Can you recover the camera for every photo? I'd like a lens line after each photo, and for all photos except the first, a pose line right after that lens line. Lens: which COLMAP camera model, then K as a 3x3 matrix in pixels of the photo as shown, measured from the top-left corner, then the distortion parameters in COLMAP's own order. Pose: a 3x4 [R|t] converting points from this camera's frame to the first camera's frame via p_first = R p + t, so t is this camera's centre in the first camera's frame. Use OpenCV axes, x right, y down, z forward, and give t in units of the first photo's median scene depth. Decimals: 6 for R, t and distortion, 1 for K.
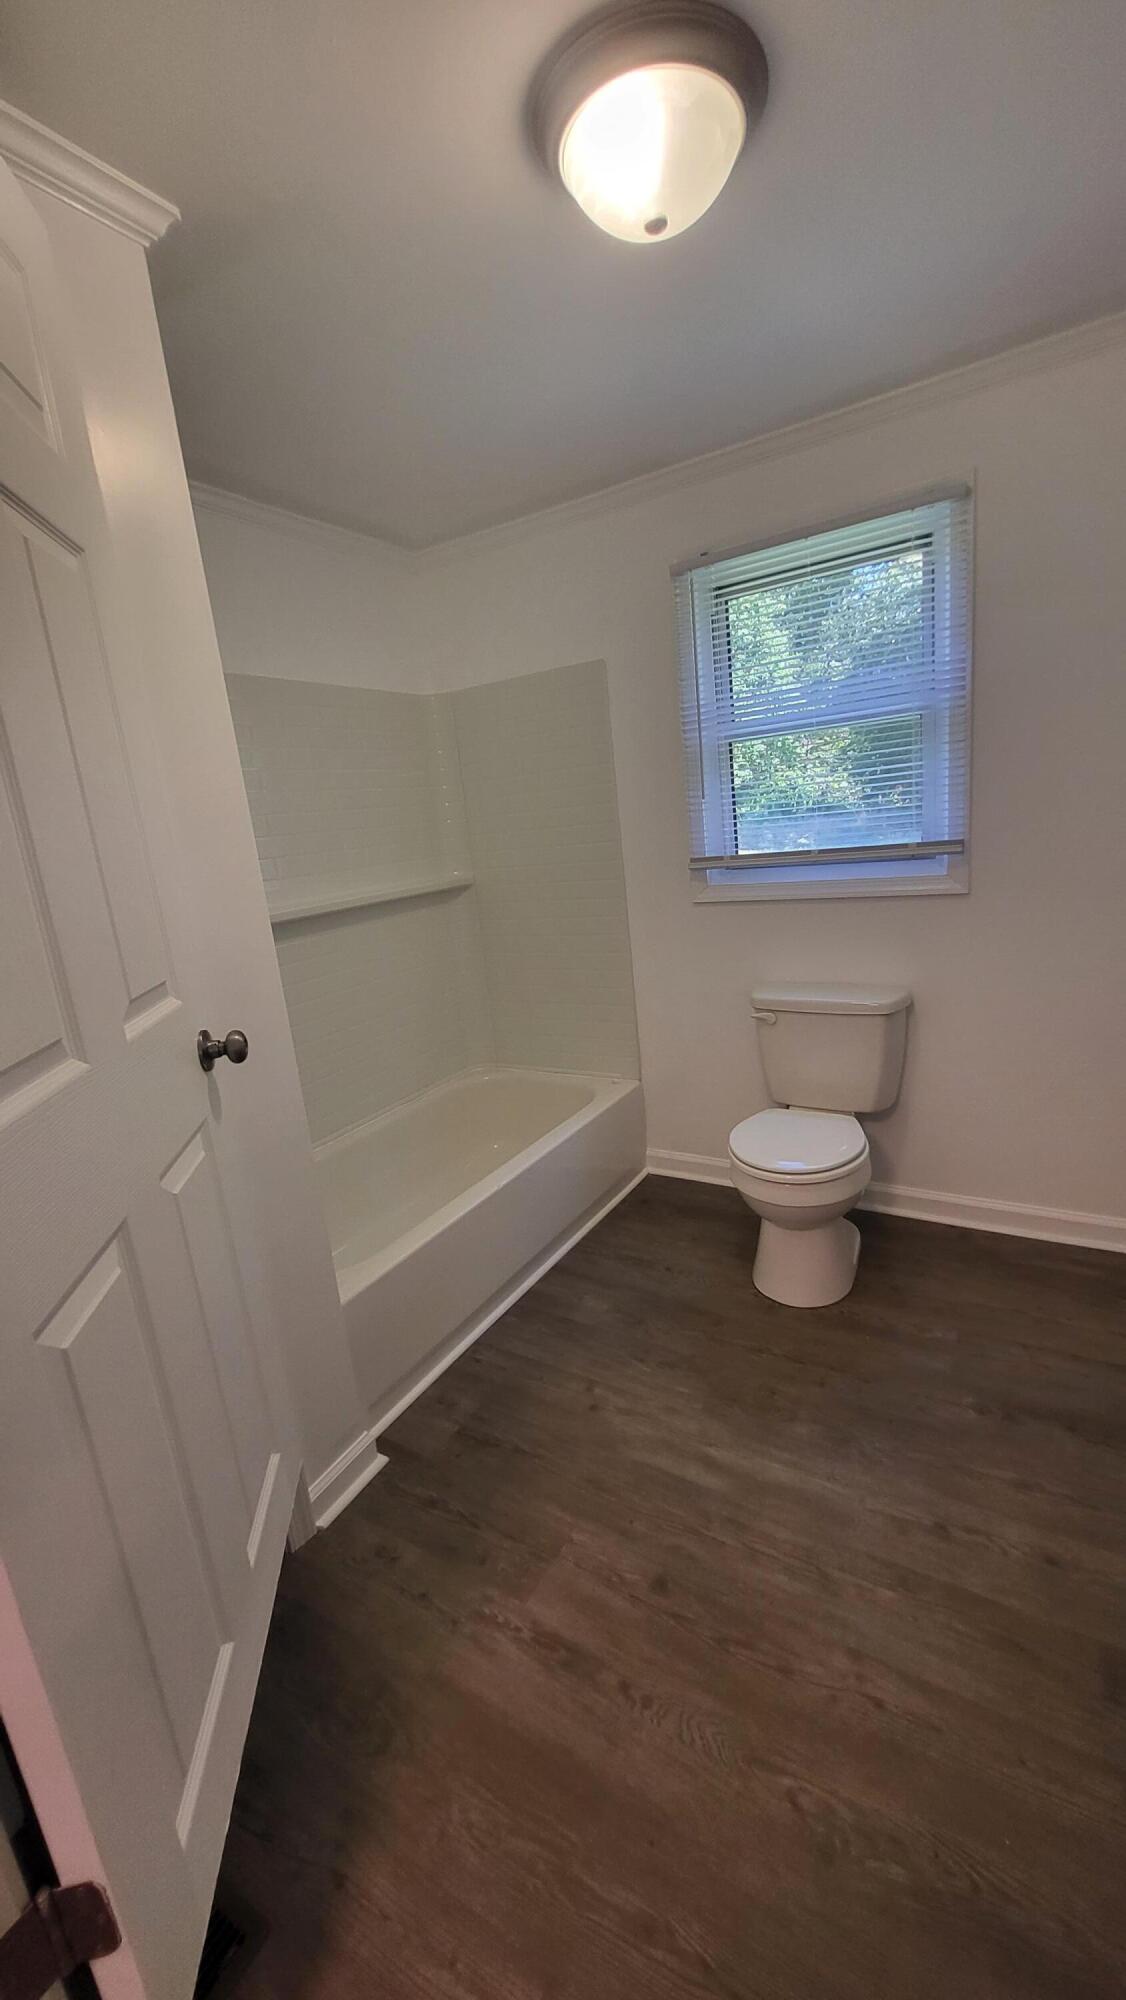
lens RADIAL K [[786.4, 0, 581.3], [0, 786.4, 993.3], [0, 0, 1]] dist [-0.002634, -0.001464]
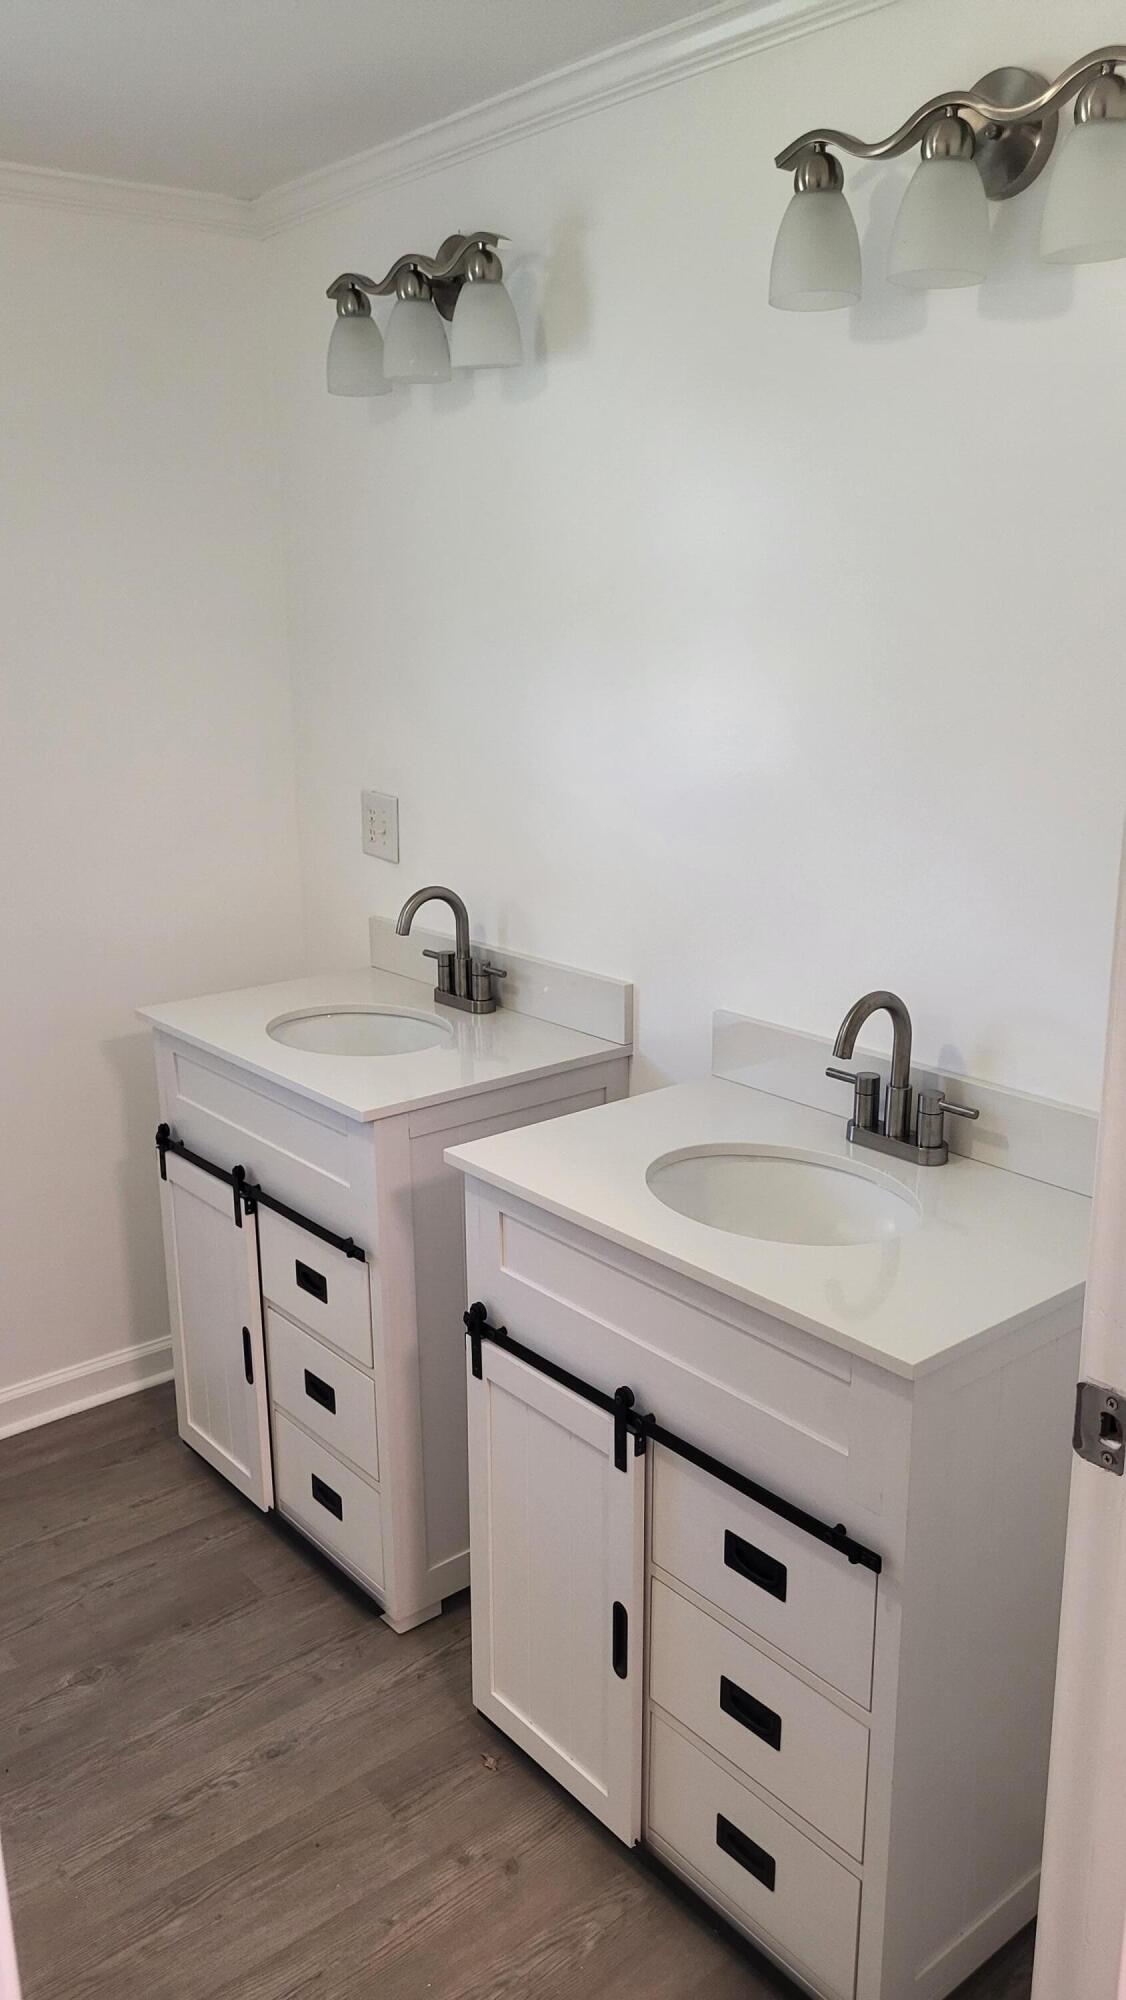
lens RADIAL K [[1524.3, 0, 578.7], [0, 1524.3, 1003.9], [0, 0, 1]] dist [0.035918, -0.029291]
pose [[0.327448, -0.143942, 0.933841, -0.608504], [0.180580, 0.979644, 0.087682, -0.115469], [-0.927453, 0.139922, 0.346775, 0.029051]]
